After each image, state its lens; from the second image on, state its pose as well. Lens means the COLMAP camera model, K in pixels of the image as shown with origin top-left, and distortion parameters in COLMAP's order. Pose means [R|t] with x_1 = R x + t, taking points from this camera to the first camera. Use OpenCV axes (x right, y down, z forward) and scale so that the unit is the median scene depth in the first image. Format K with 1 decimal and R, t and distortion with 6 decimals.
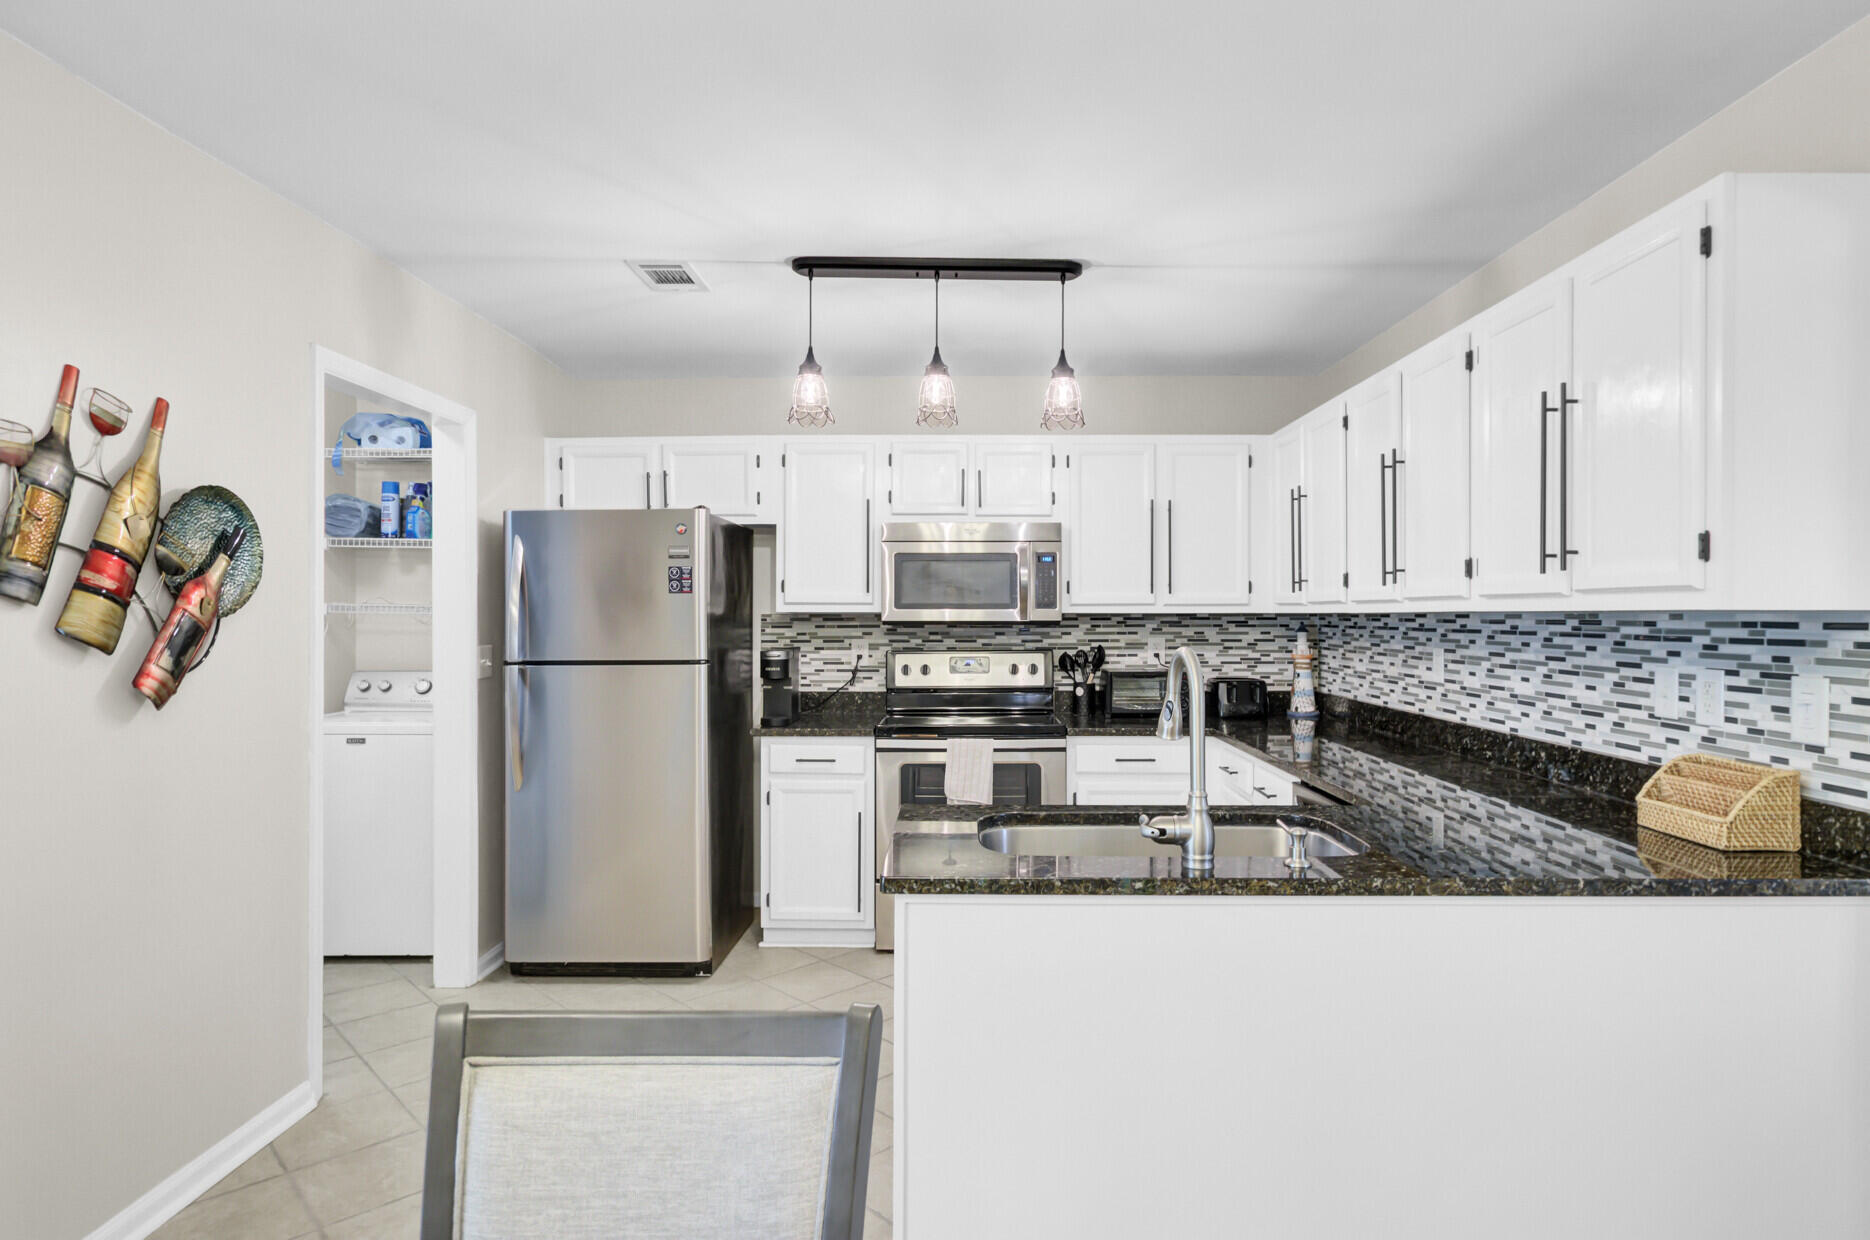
lens RADIAL K [[1016.0, 0, 934.8], [0, 1016.0, 619.0], [0, 0, 1]] dist [0.000544, 0.001046]
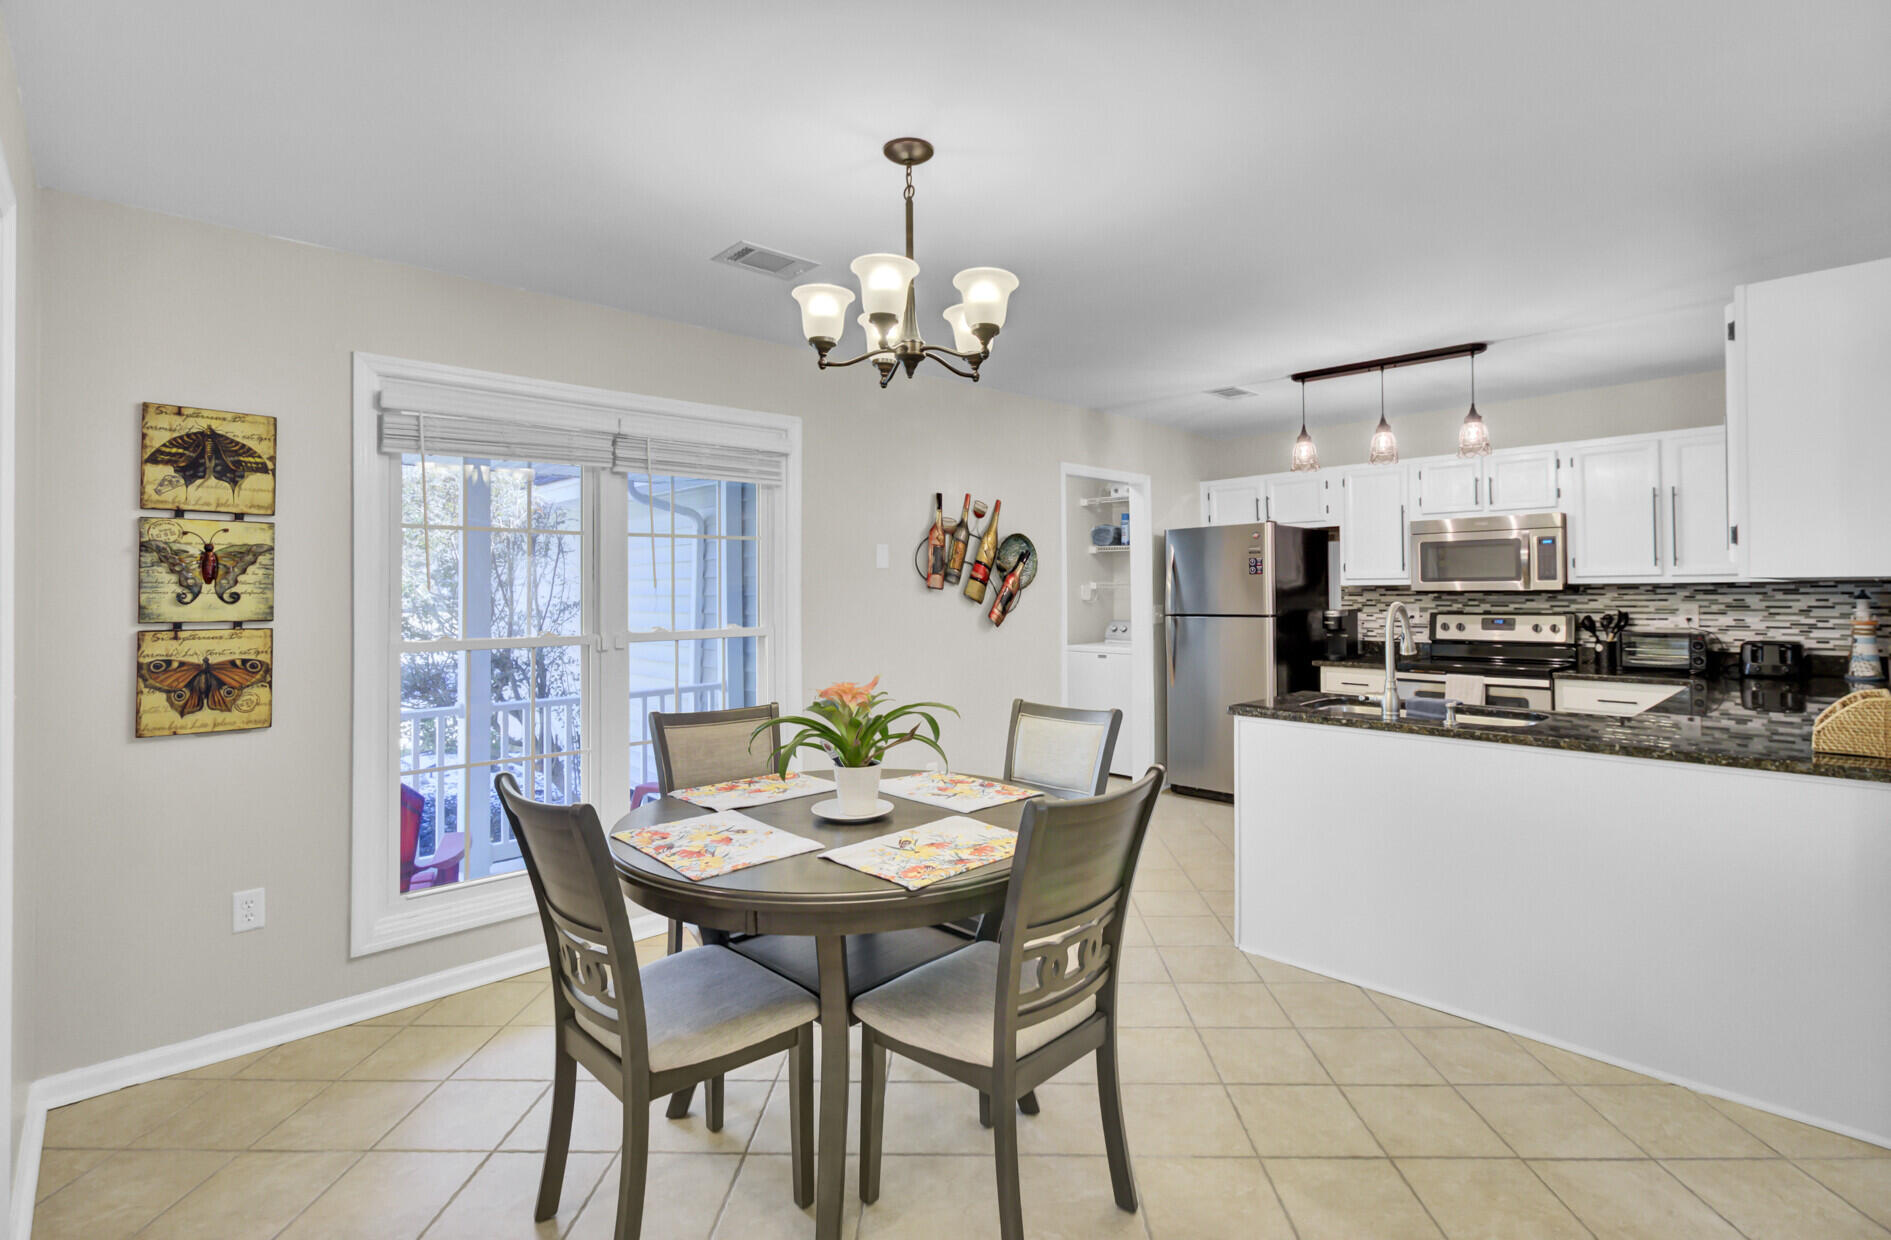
lens RADIAL K [[869.3, 0, 945.0], [0, 869.3, 606.5], [0, 0, 1]] dist [0.002773, 0.000491]
pose [[0.693491, 0.007956, -0.720422, 0.370223], [0.002916, 0.999900, 0.013849, 0.005413], [0.720460, -0.011705, 0.693398, -0.305421]]
